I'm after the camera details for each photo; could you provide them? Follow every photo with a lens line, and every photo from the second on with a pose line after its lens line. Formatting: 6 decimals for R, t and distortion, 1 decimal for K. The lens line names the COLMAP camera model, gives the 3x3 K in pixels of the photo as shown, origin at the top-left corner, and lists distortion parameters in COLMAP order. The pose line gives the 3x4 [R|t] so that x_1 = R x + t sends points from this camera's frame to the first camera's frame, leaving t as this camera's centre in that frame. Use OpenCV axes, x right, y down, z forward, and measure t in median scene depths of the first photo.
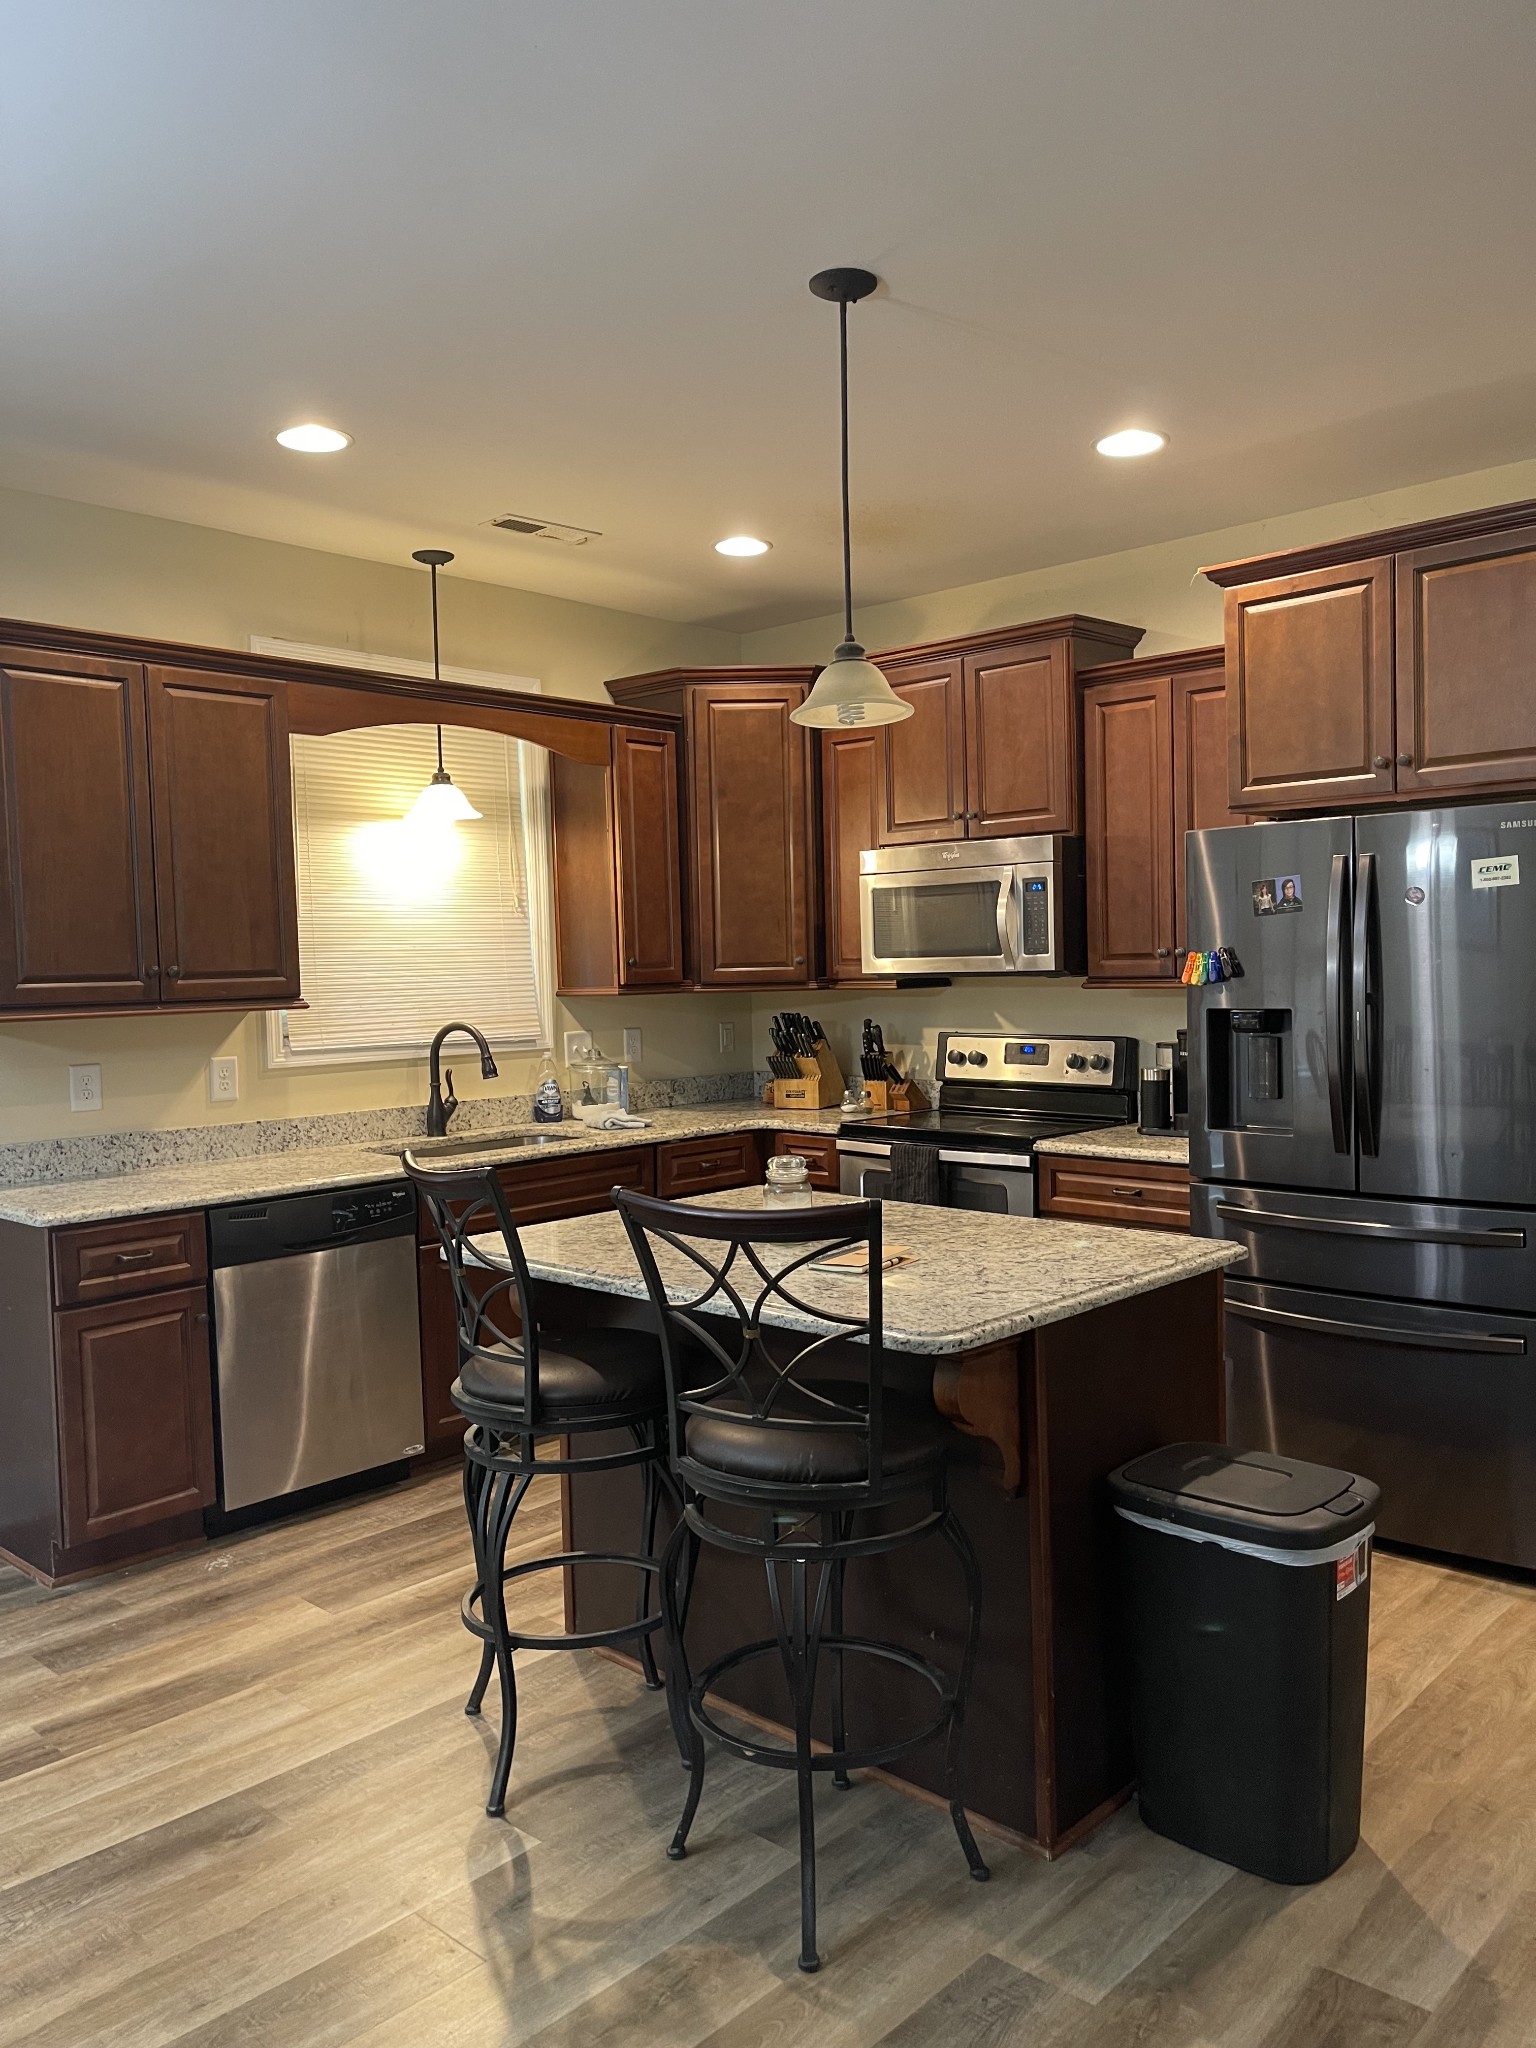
lens RADIAL K [[1534.7, 0, 769.7], [0, 1534.7, 1035.9], [0, 0, 1]] dist [0.053672, -0.050020]
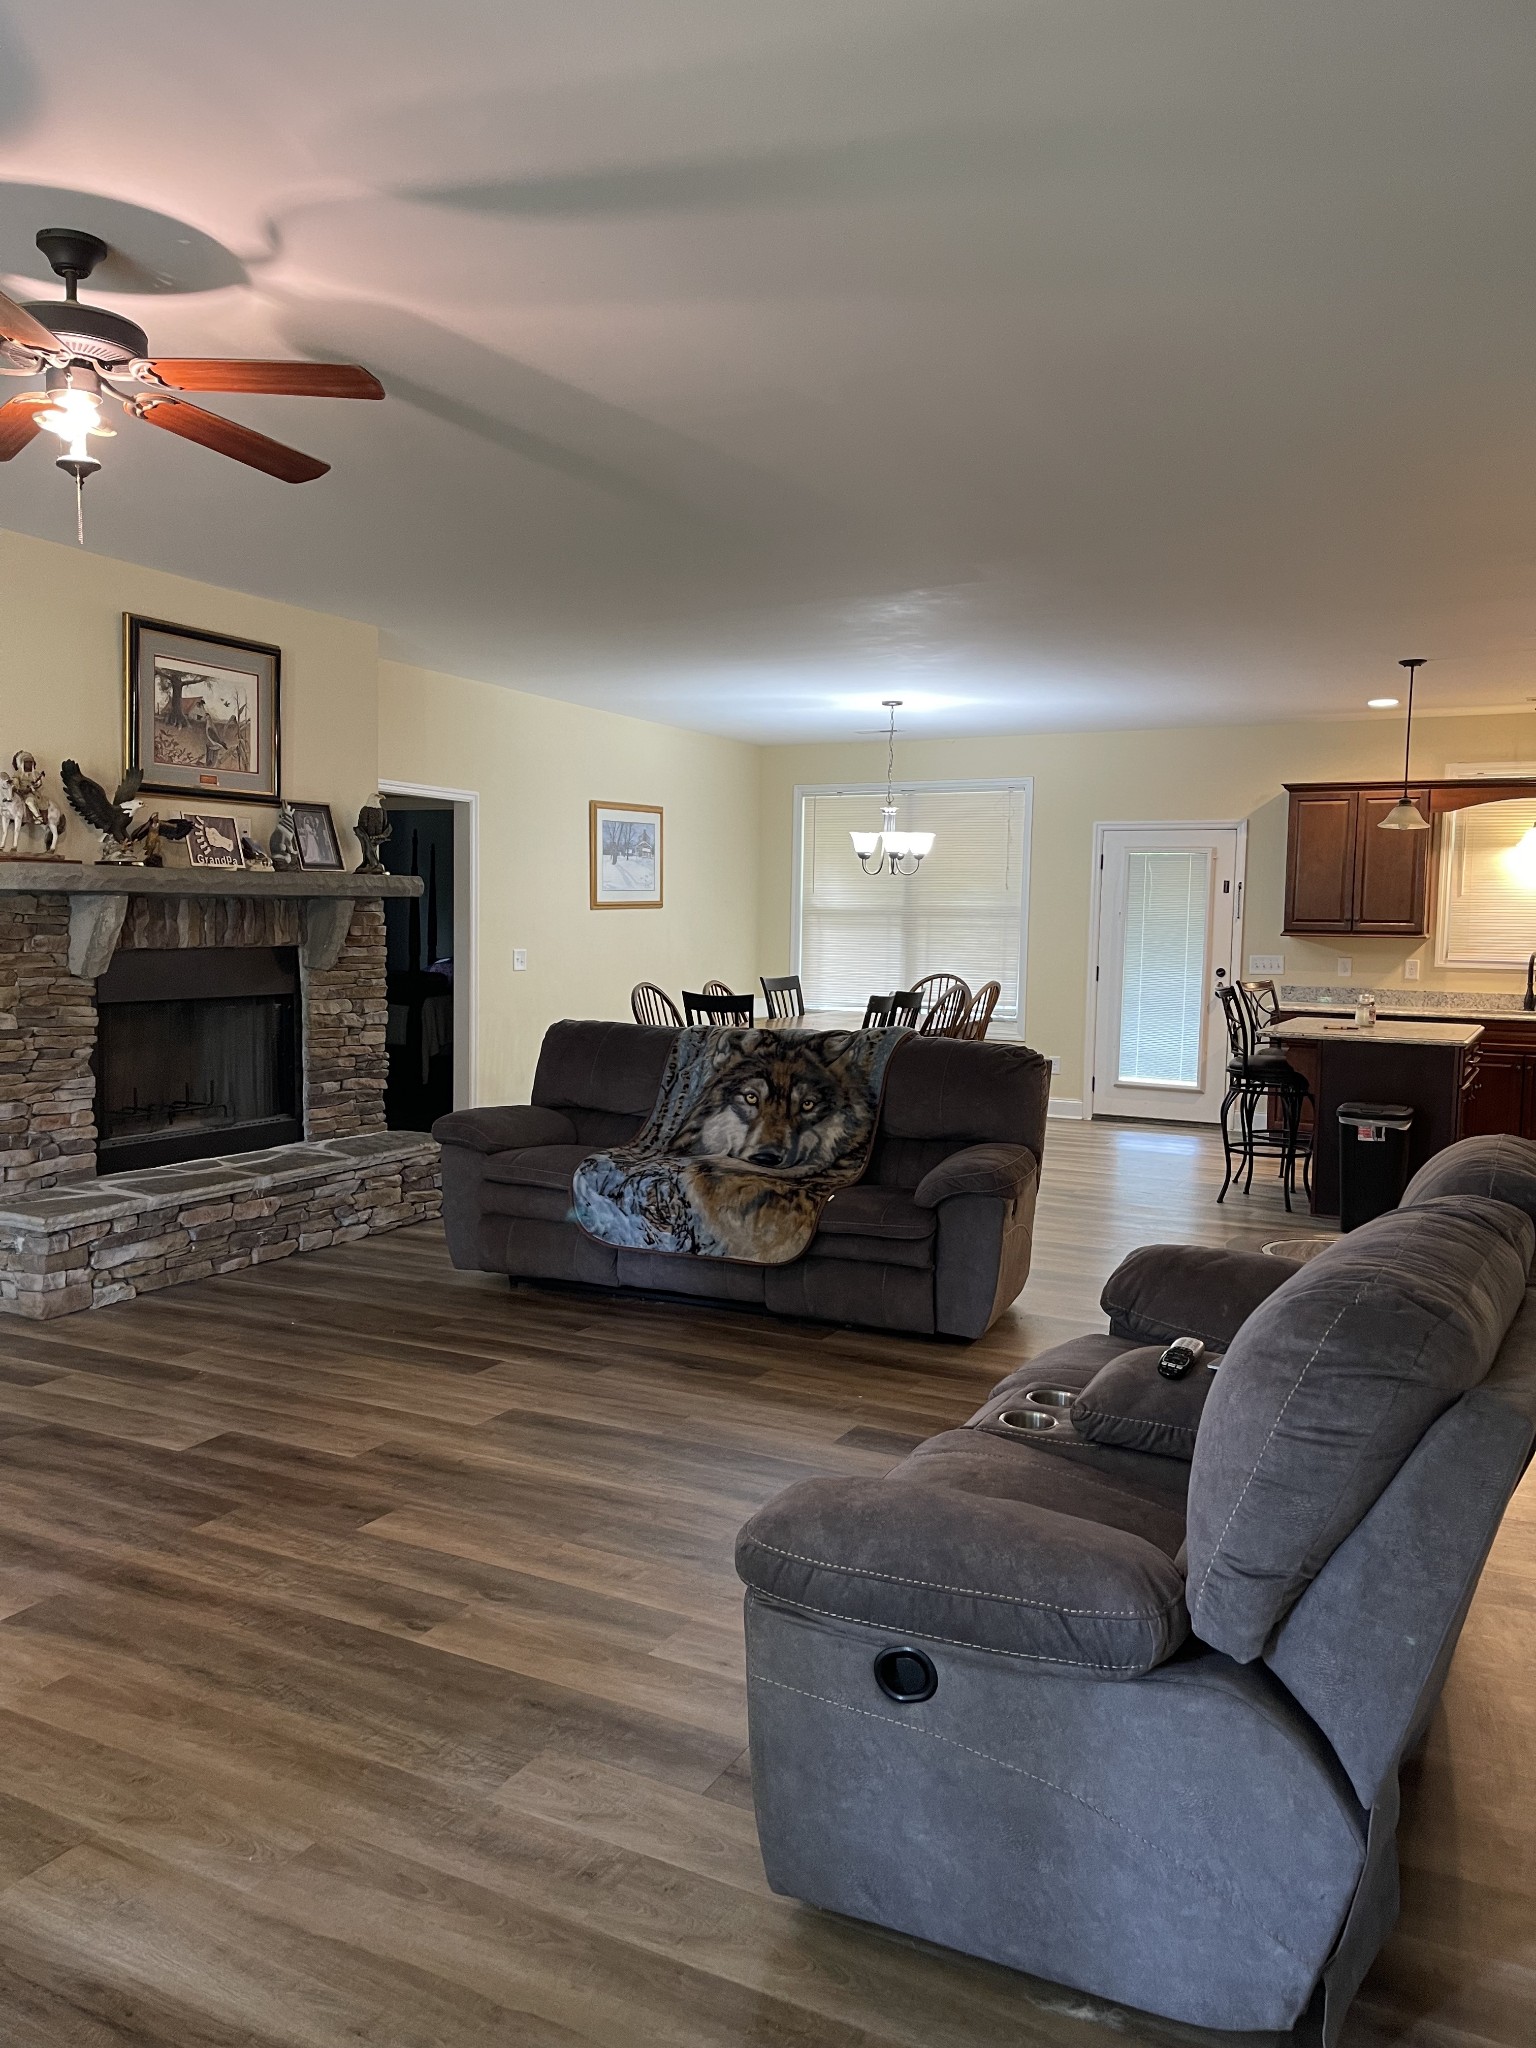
lens RADIAL K [[1547.9, 0, 761.1], [0, 1547.9, 1027.3], [0, 0, 1]] dist [0.082752, -0.134055]
pose [[0.277109, 0.100280, -0.955591, 1.484286], [-0.072043, 0.993908, 0.083409, -0.009242], [0.958134, 0.045731, 0.282645, -0.494713]]
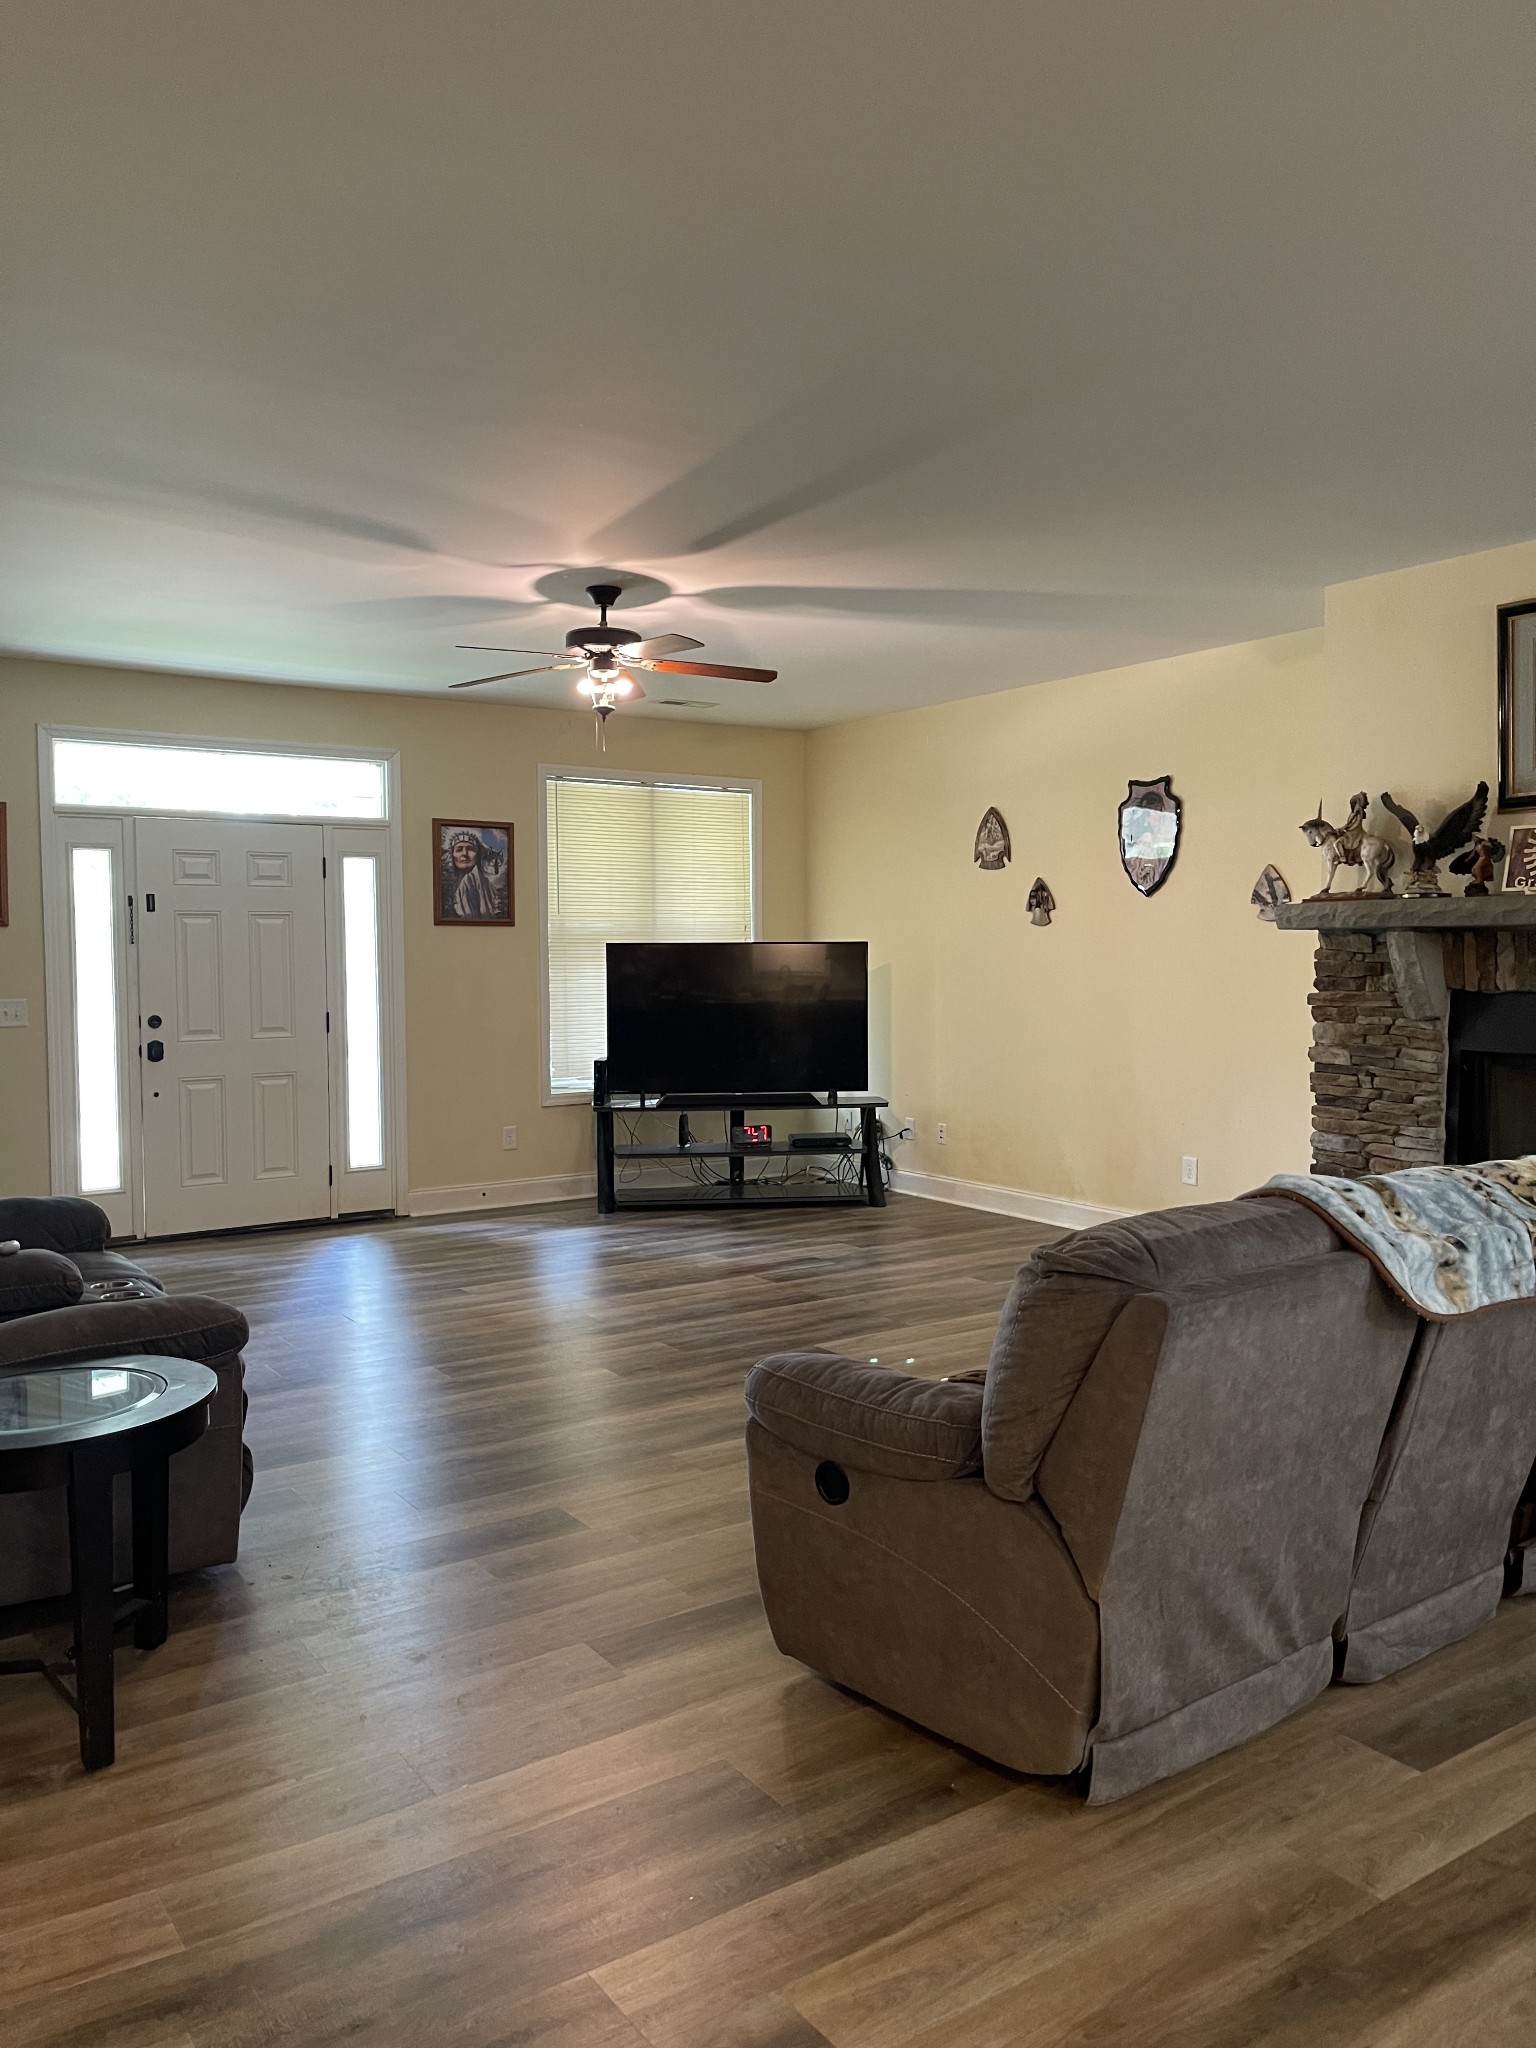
lens RADIAL K [[1547.9, 0, 761.1], [0, 1547.9, 1027.3], [0, 0, 1]] dist [0.082752, -0.134055]
pose [[-0.973795, 0.022247, 0.226336, 0.348571], [0.043826, 0.994908, 0.090765, -0.027360], [-0.223164, 0.098306, -0.969811, 0.583882]]
